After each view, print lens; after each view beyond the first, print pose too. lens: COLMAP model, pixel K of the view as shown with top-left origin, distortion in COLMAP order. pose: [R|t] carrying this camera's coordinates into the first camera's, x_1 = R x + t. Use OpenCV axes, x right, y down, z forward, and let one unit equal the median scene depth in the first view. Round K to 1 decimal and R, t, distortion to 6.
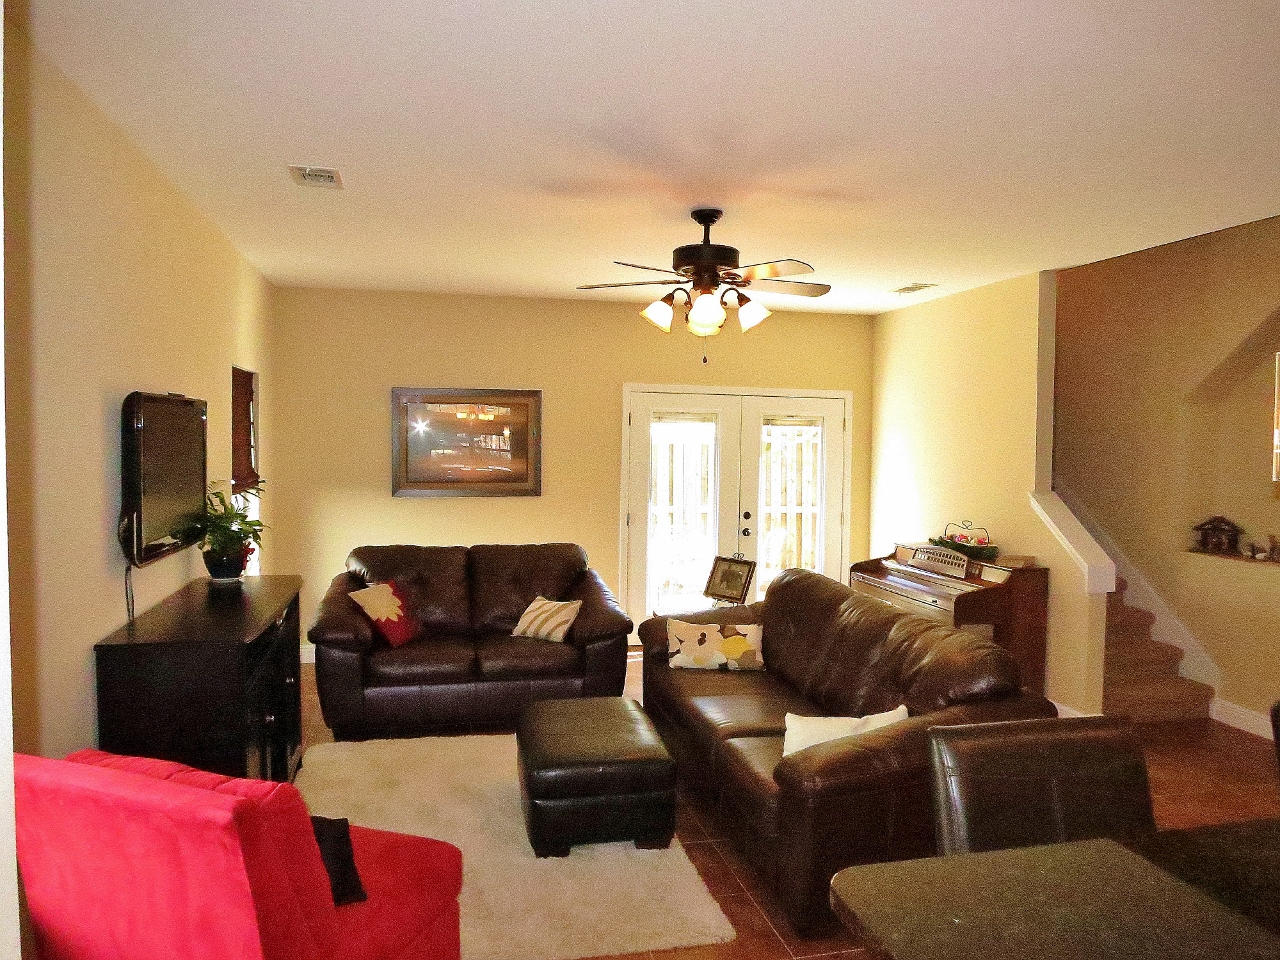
lens RADIAL K [[927.5, 0, 639.6], [0, 927.5, 477.4], [0, 0, 1]] dist [-0.052902, 0.013761]
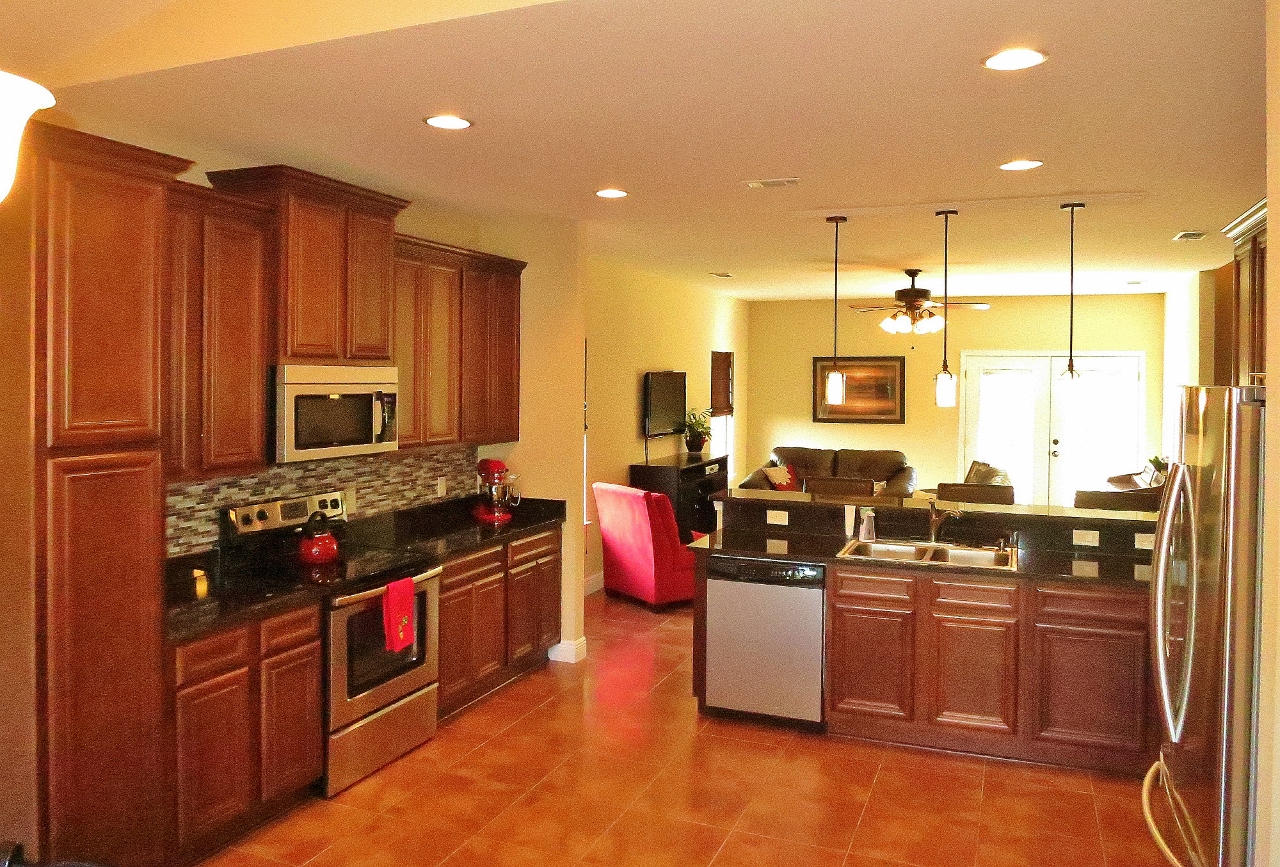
lens RADIAL K [[916.9, 0, 643.5], [0, 916.9, 384.0], [0, 0, 1]] dist [-0.044334, 0.000549]
pose [[0.813878, -0.000718, -0.581035, 0.569698], [-0.022120, 0.999236, -0.032220, 0.016163], [0.580614, 0.039075, 0.813241, -0.677405]]
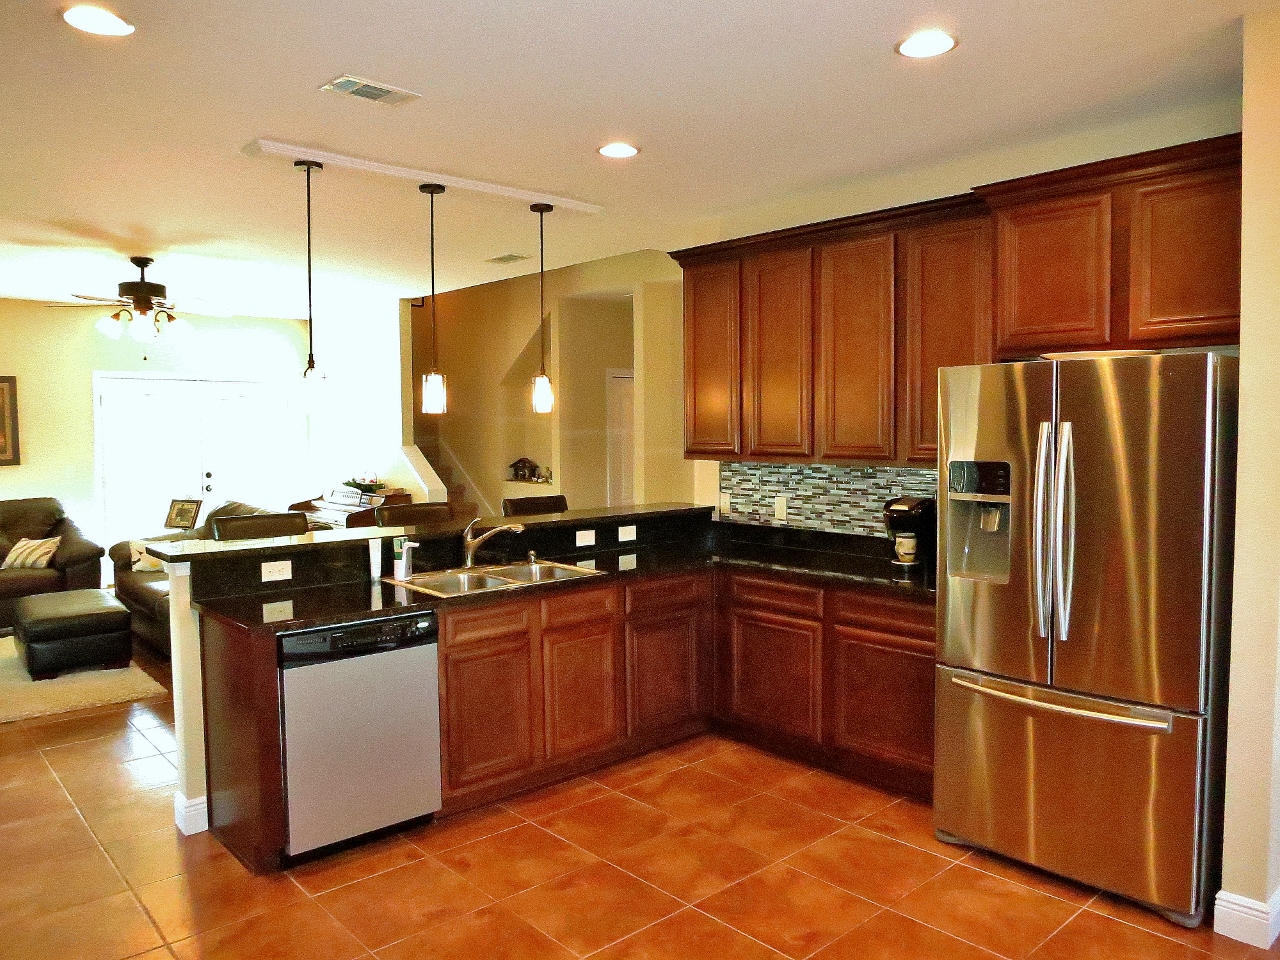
lens RADIAL K [[927.5, 0, 639.6], [0, 927.5, 477.4], [0, 0, 1]] dist [-0.052902, 0.013761]
pose [[0.877017, -0.044607, 0.478384, 0.045013], [0.035775, 0.998980, 0.027565, 0.042798], [-0.479126, -0.007061, 0.877718, -0.543343]]
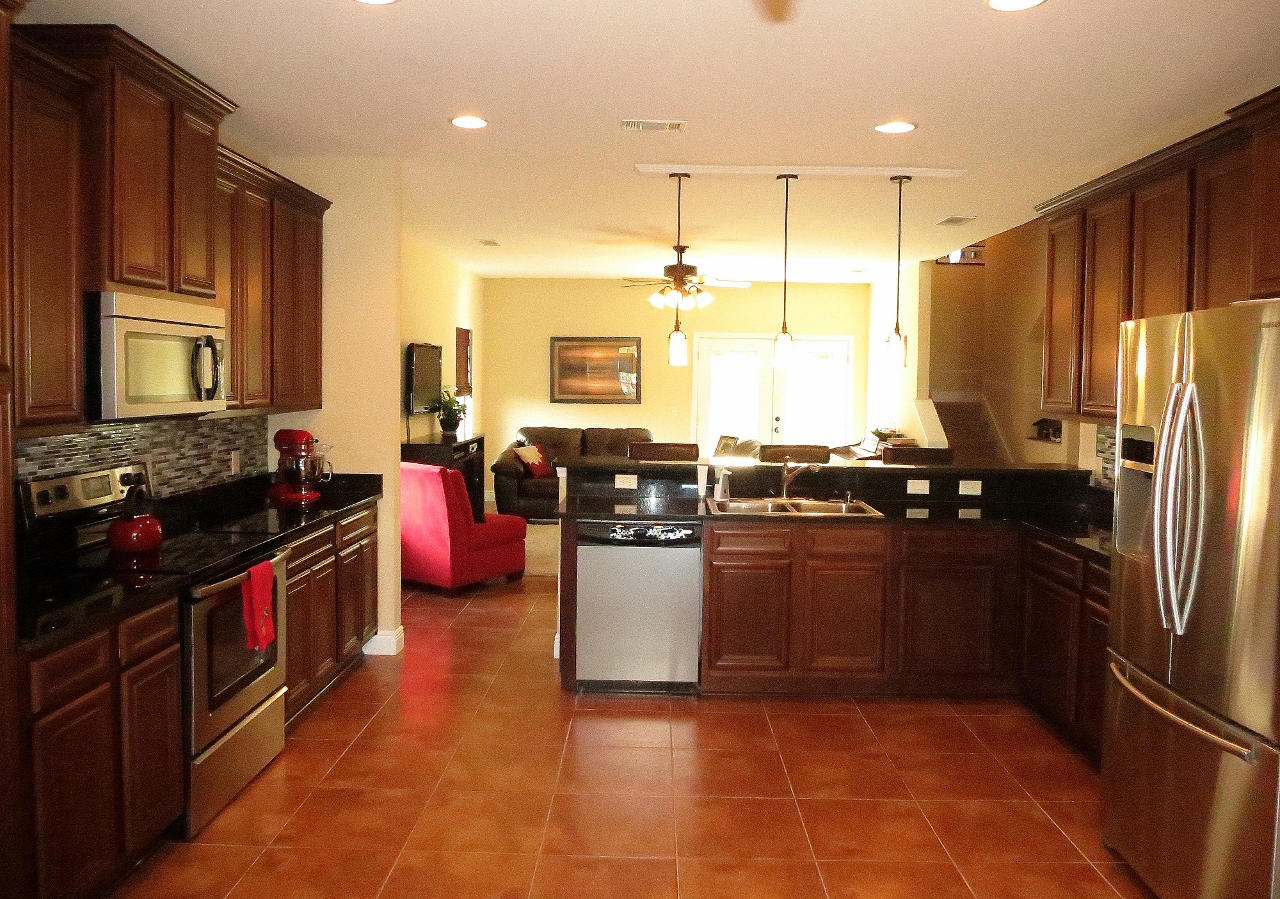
lens RADIAL K [[922.4, 0, 635.0], [0, 922.4, 416.9], [0, 0, 1]] dist [-0.027733, -0.004850]
pose [[0.968581, 0.012010, -0.248410, 0.368748], [-0.012152, 0.999926, 0.000962, 0.054895], [0.248403, 0.002087, 0.968655, -0.712442]]
